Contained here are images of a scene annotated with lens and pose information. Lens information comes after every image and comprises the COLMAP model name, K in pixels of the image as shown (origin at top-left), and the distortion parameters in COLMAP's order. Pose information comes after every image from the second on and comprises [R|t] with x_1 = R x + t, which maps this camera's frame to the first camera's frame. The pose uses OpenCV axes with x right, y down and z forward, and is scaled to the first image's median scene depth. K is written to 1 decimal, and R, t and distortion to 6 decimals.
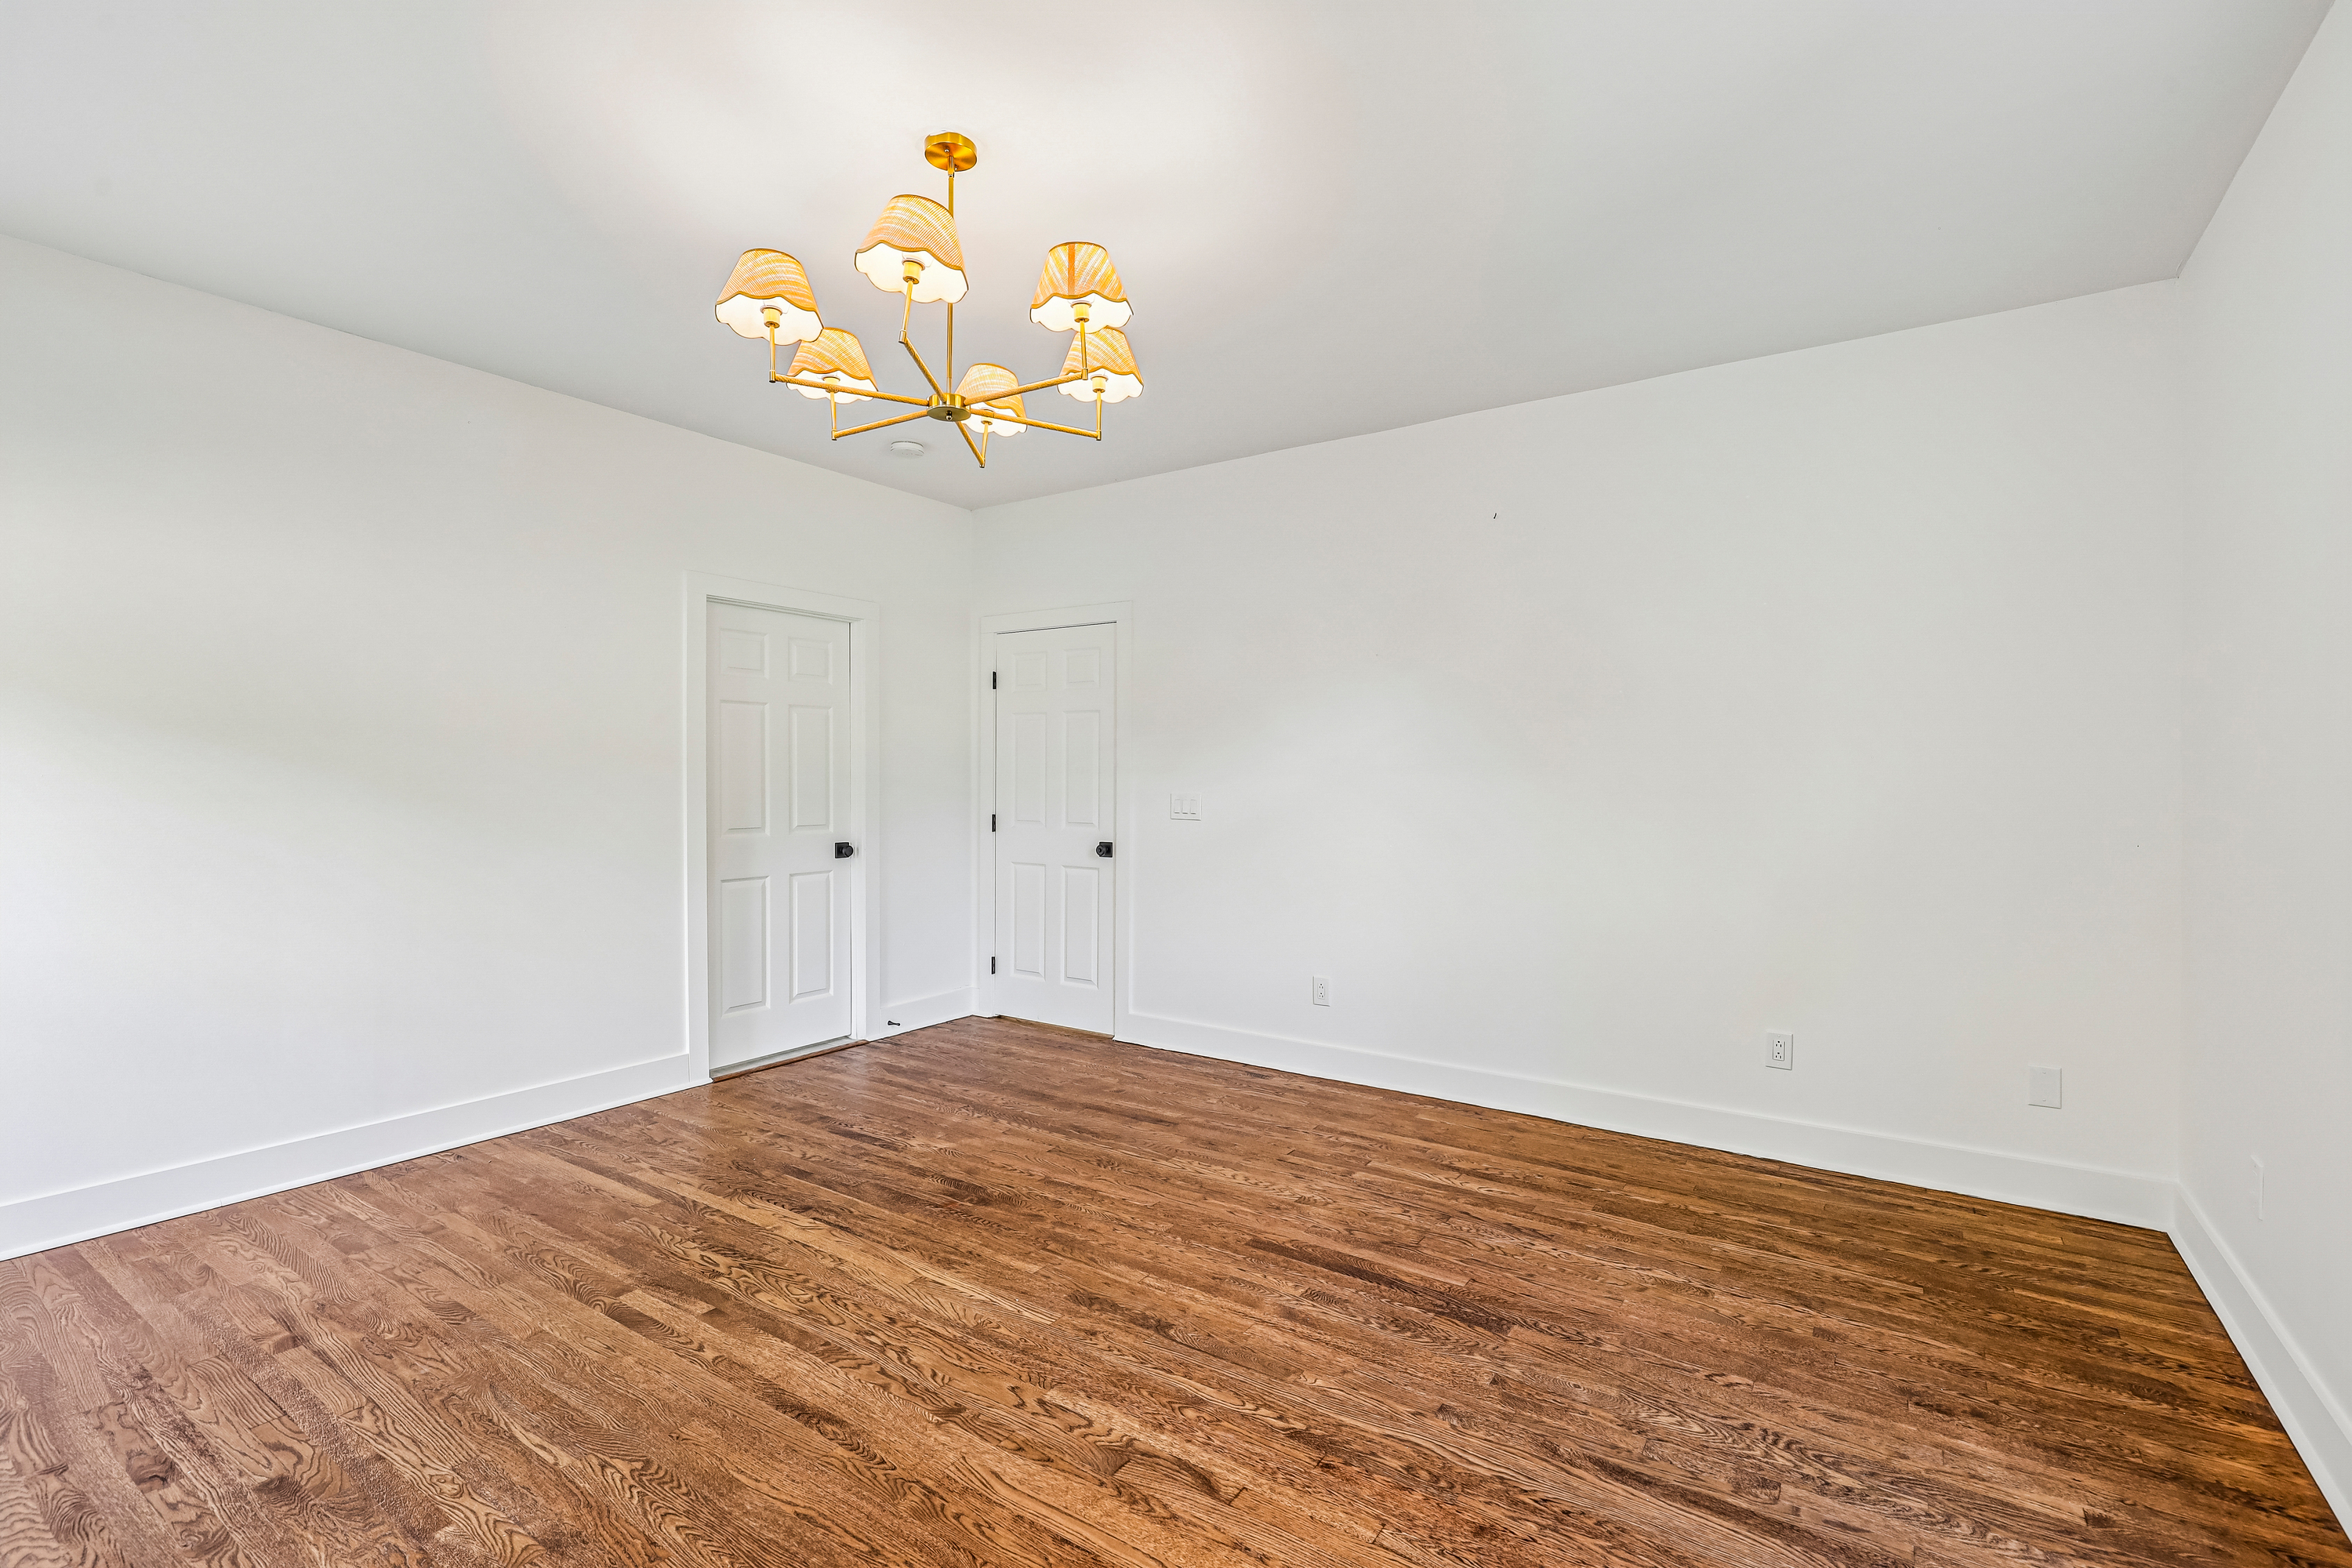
lens RADIAL K [[1057.0, 0, 1176.6], [0, 1057.0, 781.3], [0, 0, 1]] dist [-0.000574, -0.000259]
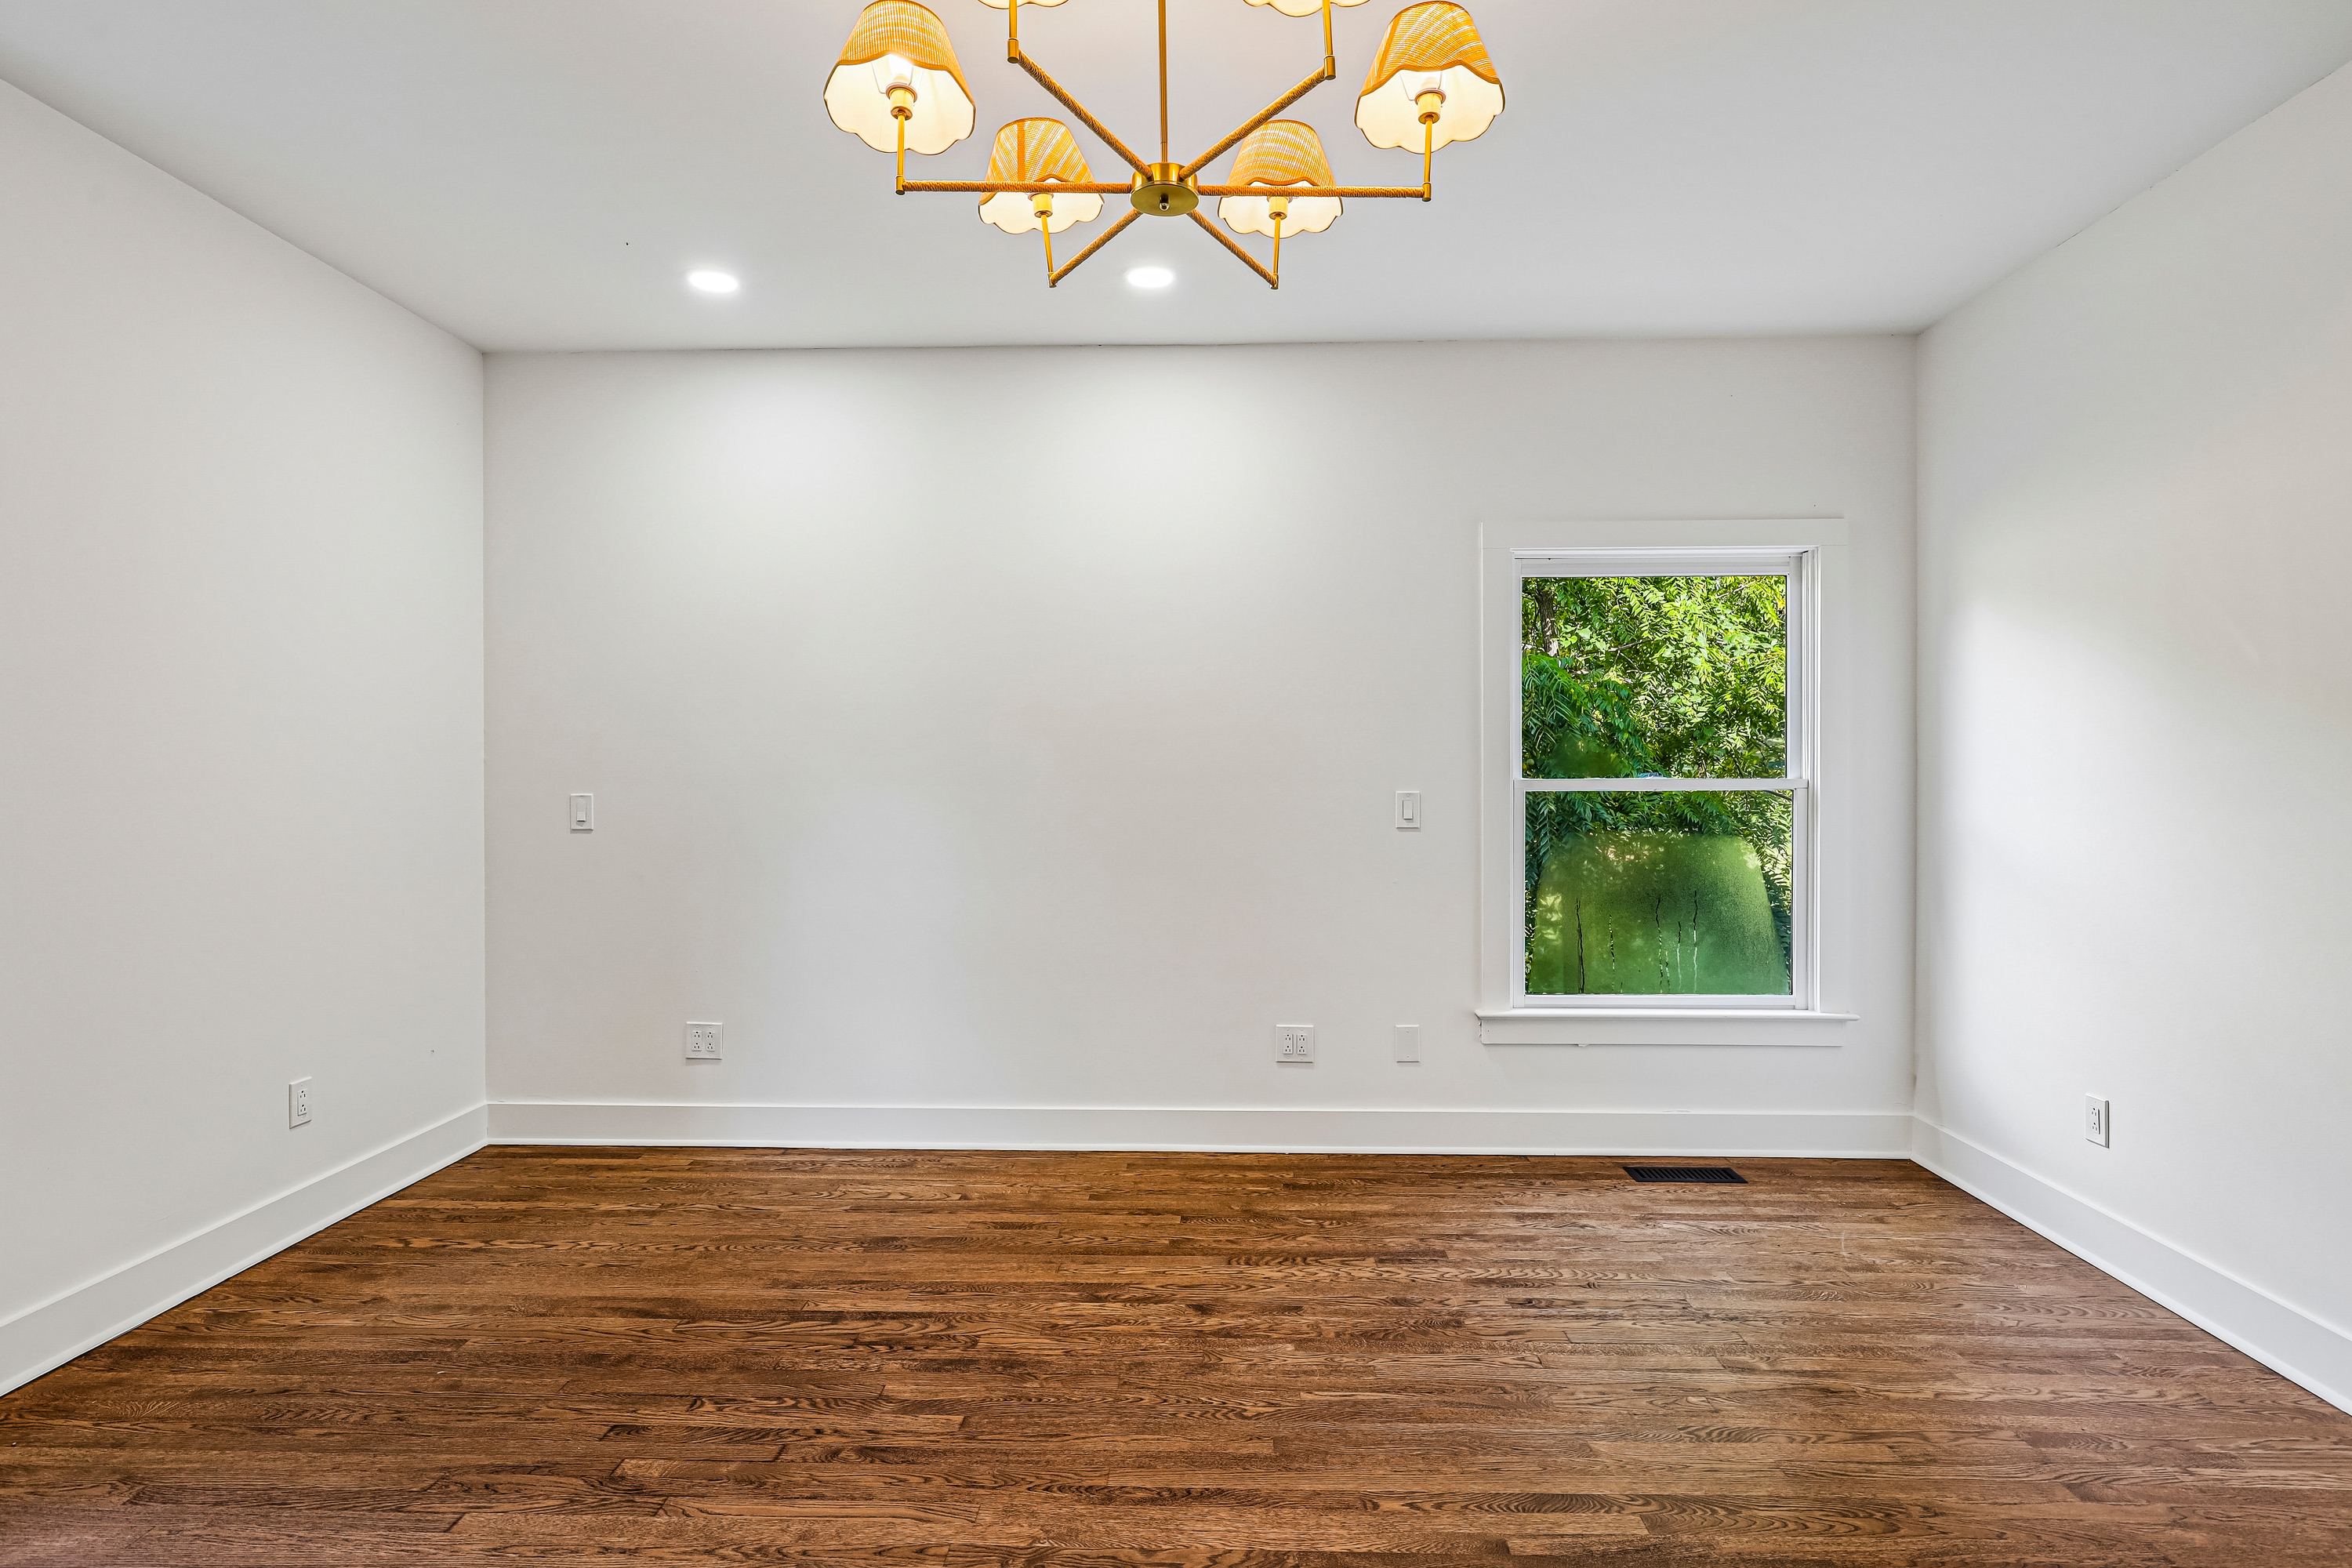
lens RADIAL K [[1193.7, 0, 1169.2], [0, 1193.7, 784.5], [0, 0, 1]] dist [-0.003522, -0.000166]
pose [[-0.845995, 0.004919, -0.533168, 0.160200], [-0.002109, 0.999919, 0.012572, -0.005487], [0.533187, 0.011761, -0.845916, 1.571710]]
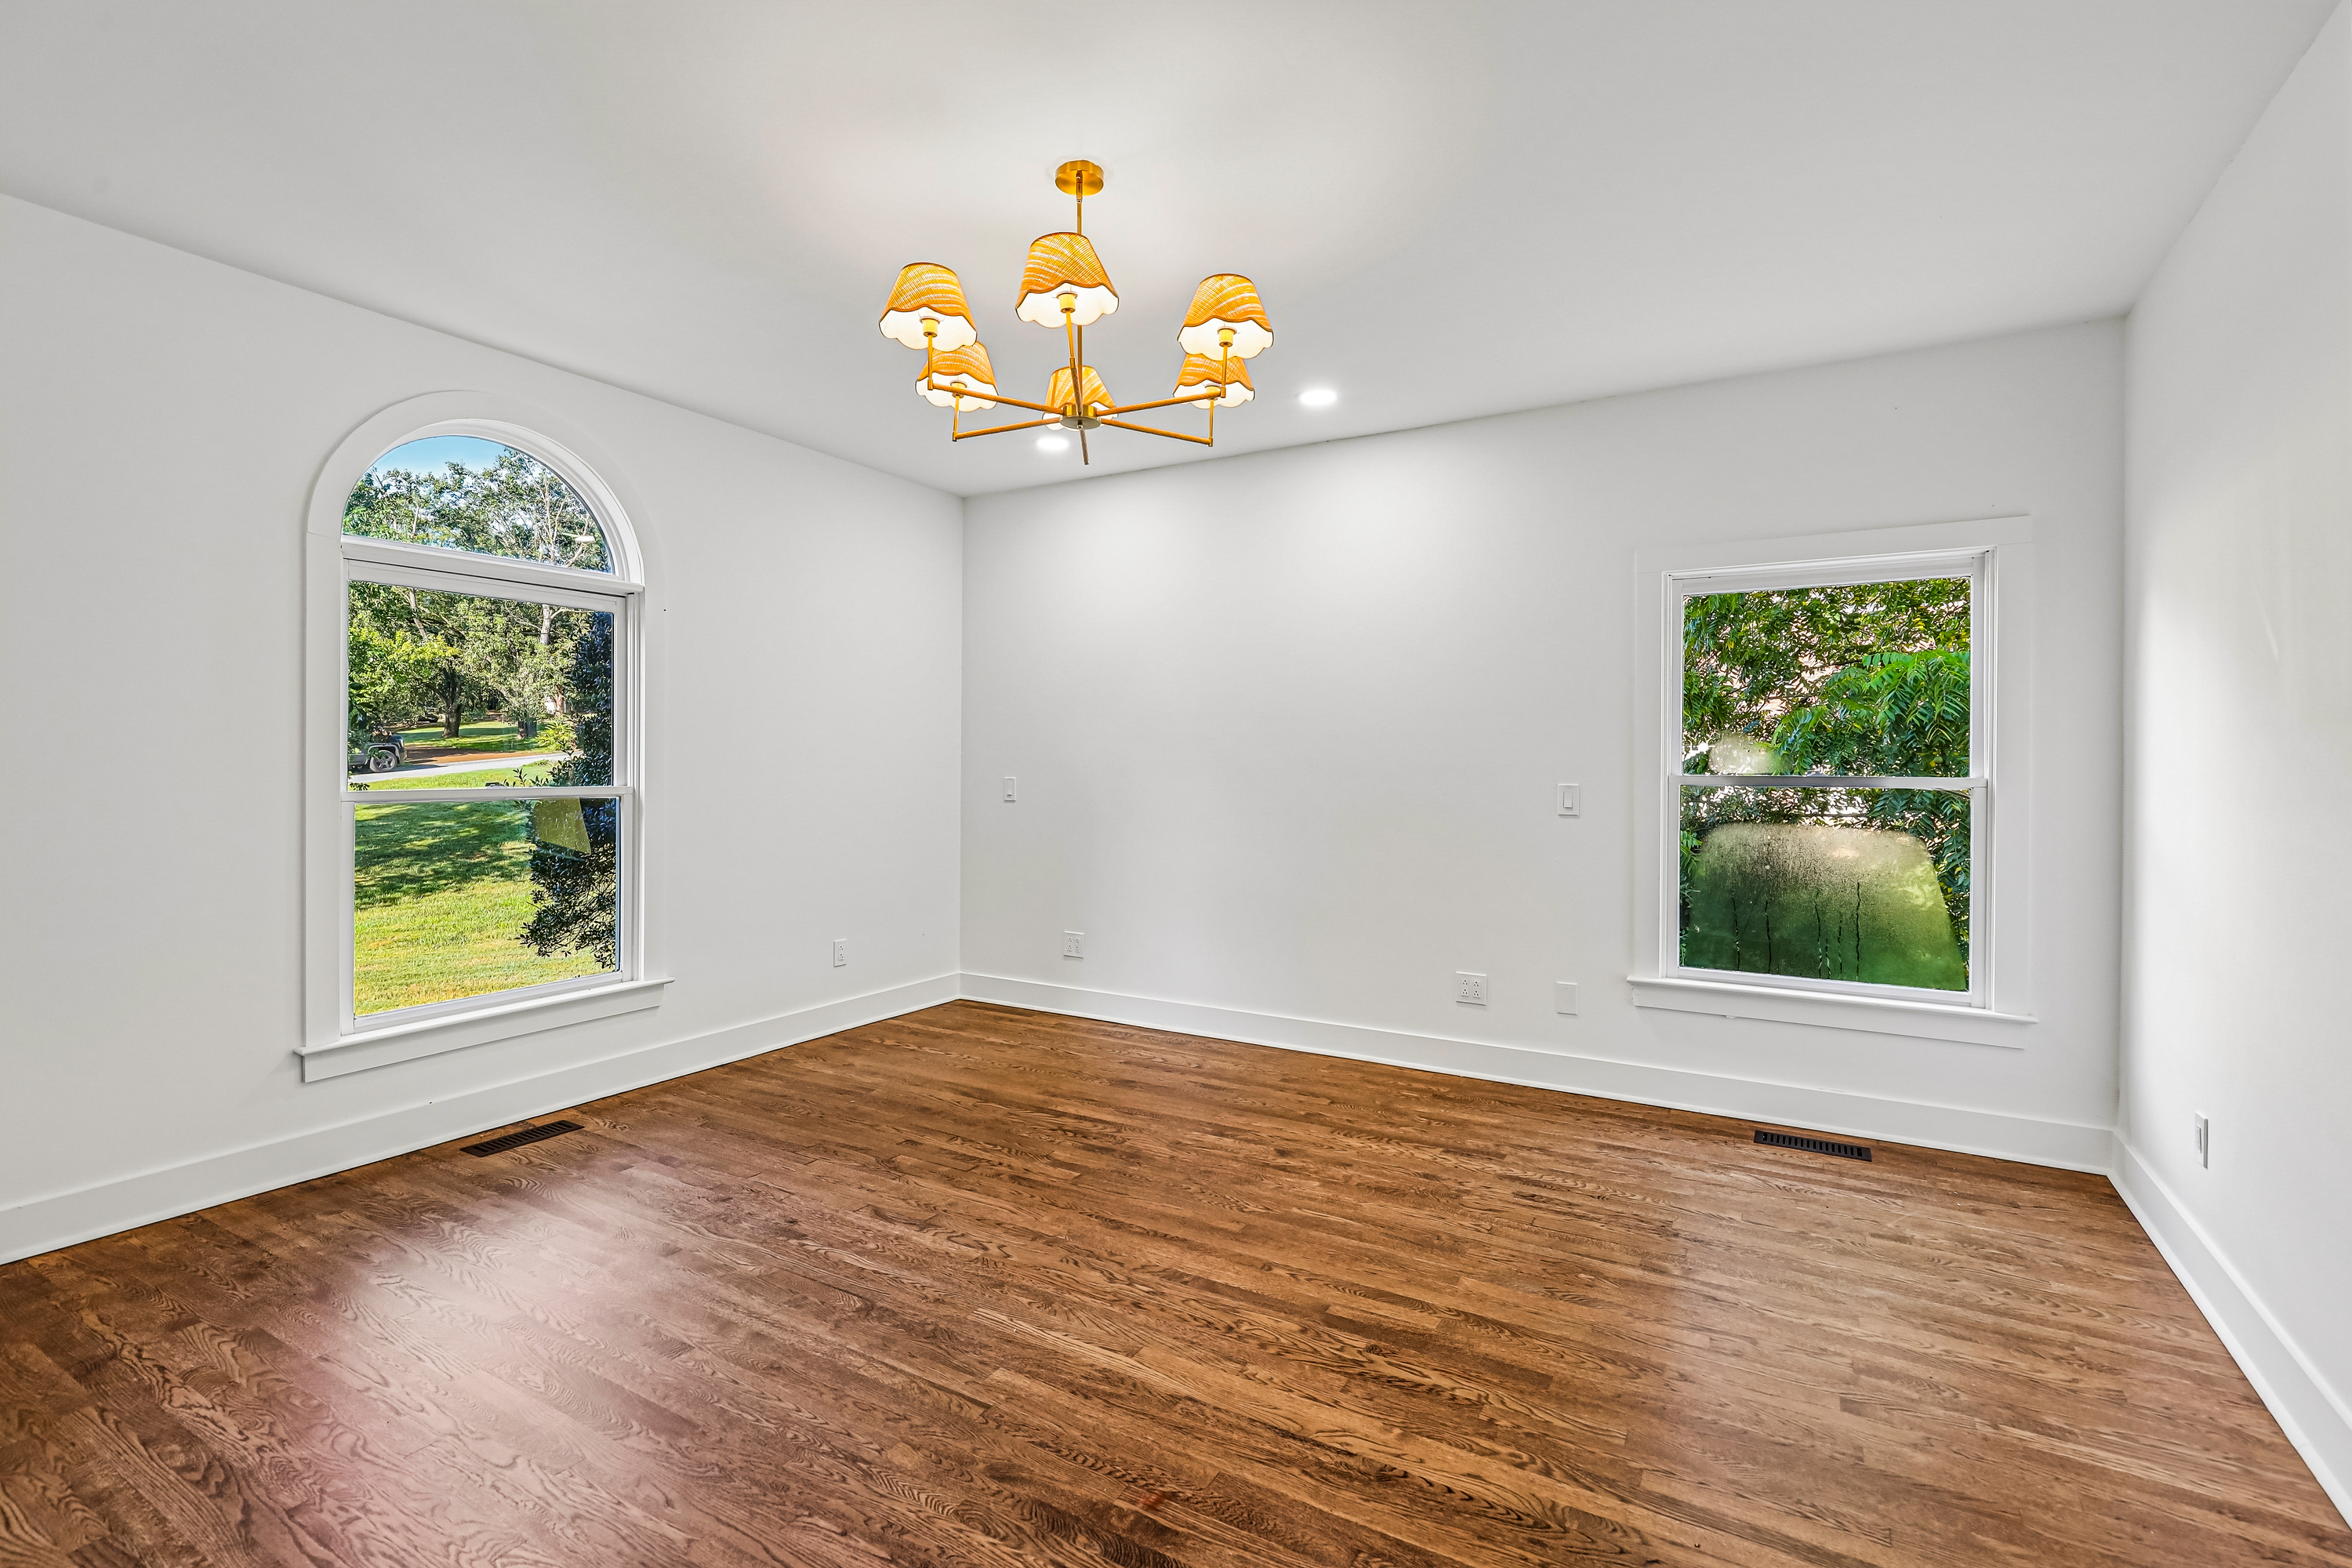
lens RADIAL K [[1057.0, 0, 1180.7], [0, 1057.0, 772.1], [0, 0, 1]] dist [-0.000574, -0.000259]
pose [[-0.997373, -0.007657, -0.072033, -0.235971], [-0.008500, 0.999899, 0.011407, -0.010271], [0.071938, 0.011989, -0.997337, 2.017873]]
